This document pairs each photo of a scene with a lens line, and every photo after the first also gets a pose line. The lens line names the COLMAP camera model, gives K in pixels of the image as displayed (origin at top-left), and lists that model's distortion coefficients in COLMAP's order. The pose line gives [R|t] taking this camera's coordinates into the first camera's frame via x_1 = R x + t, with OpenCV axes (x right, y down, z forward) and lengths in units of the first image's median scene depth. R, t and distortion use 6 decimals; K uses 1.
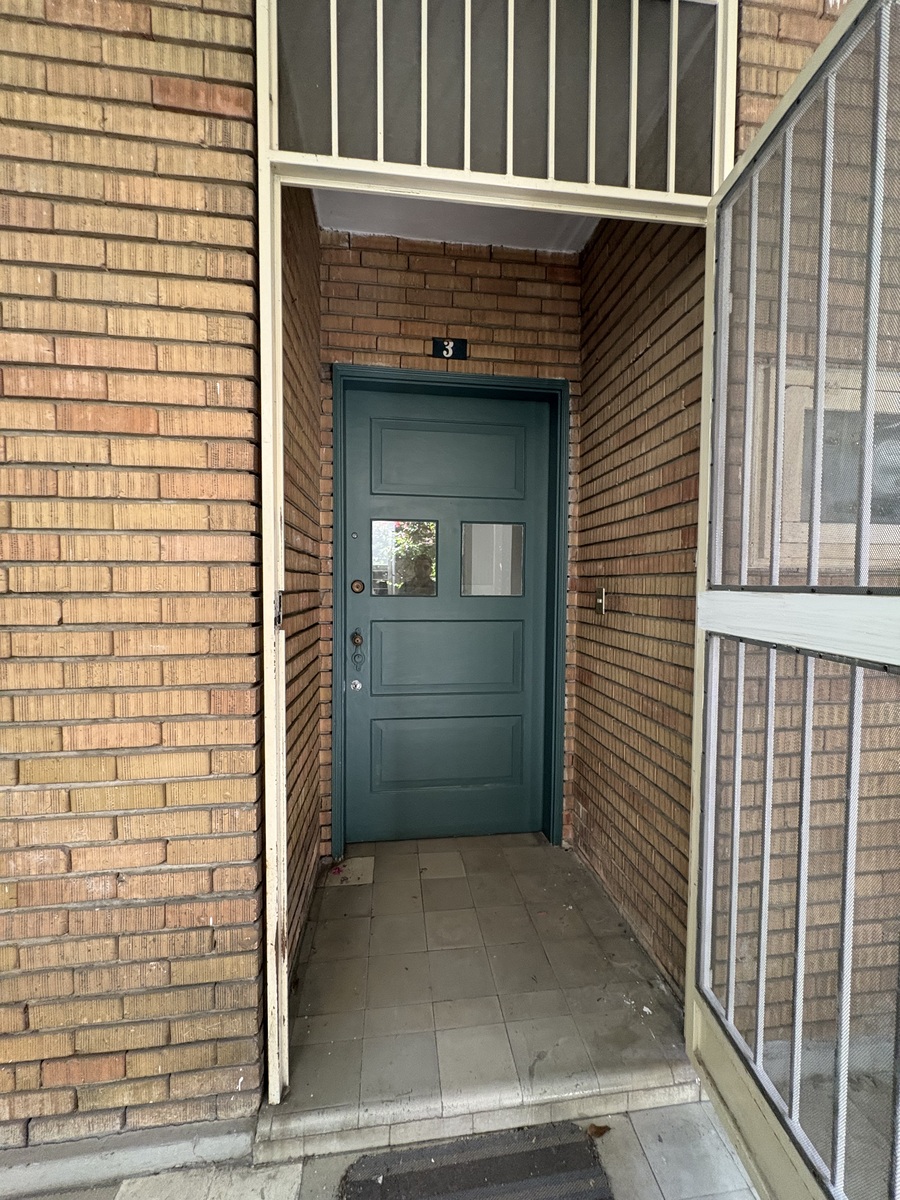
lens RADIAL K [[470.6, 0, 442.9], [0, 470.6, 600.2], [0, 0, 1]] dist [-0.002796, -0.000260]
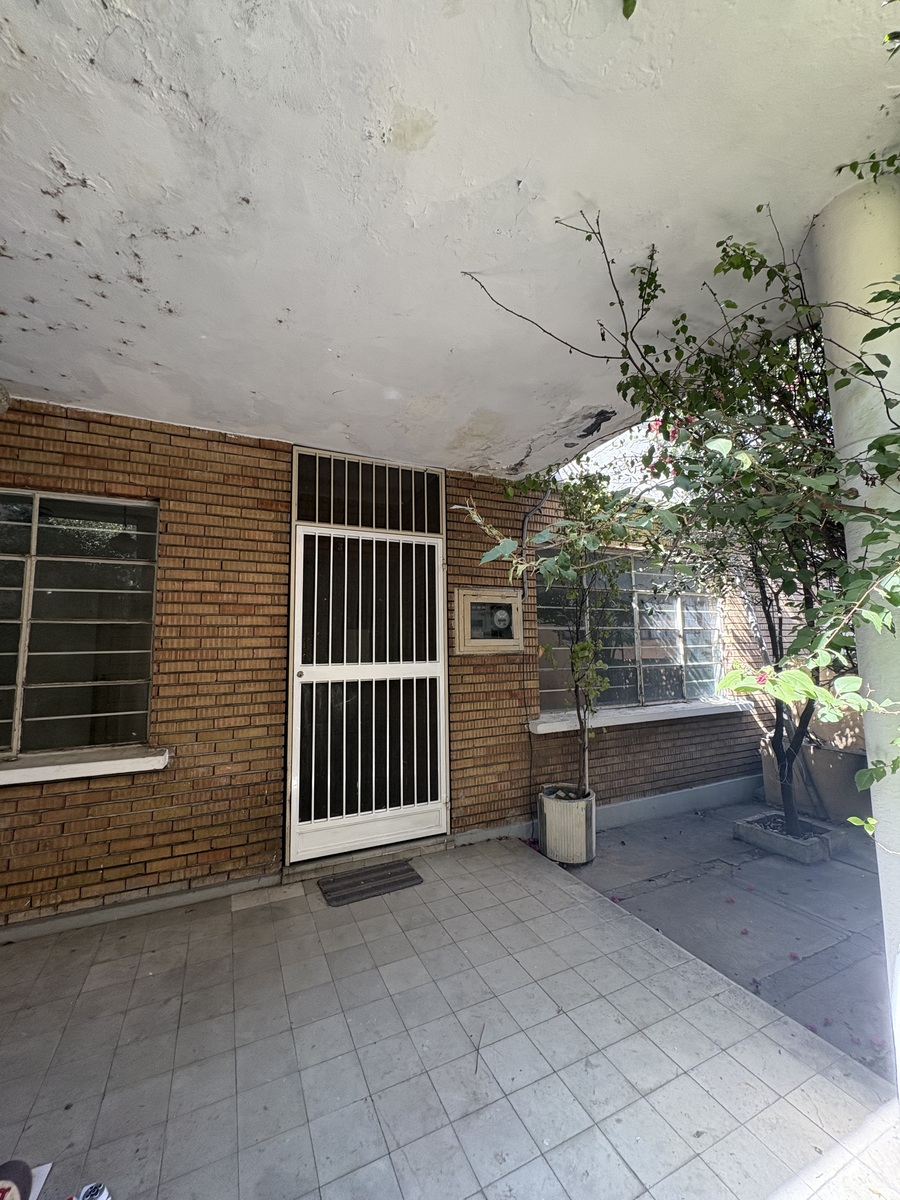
lens RADIAL K [[470.6, 0, 442.9], [0, 470.6, 600.2], [0, 0, 1]] dist [-0.002796, -0.000260]
pose [[0.956011, 0.011177, 0.293117, -0.340762], [0.029365, 0.990607, -0.133550, -0.016904], [-0.291857, 0.136283, 0.946703, -2.081308]]
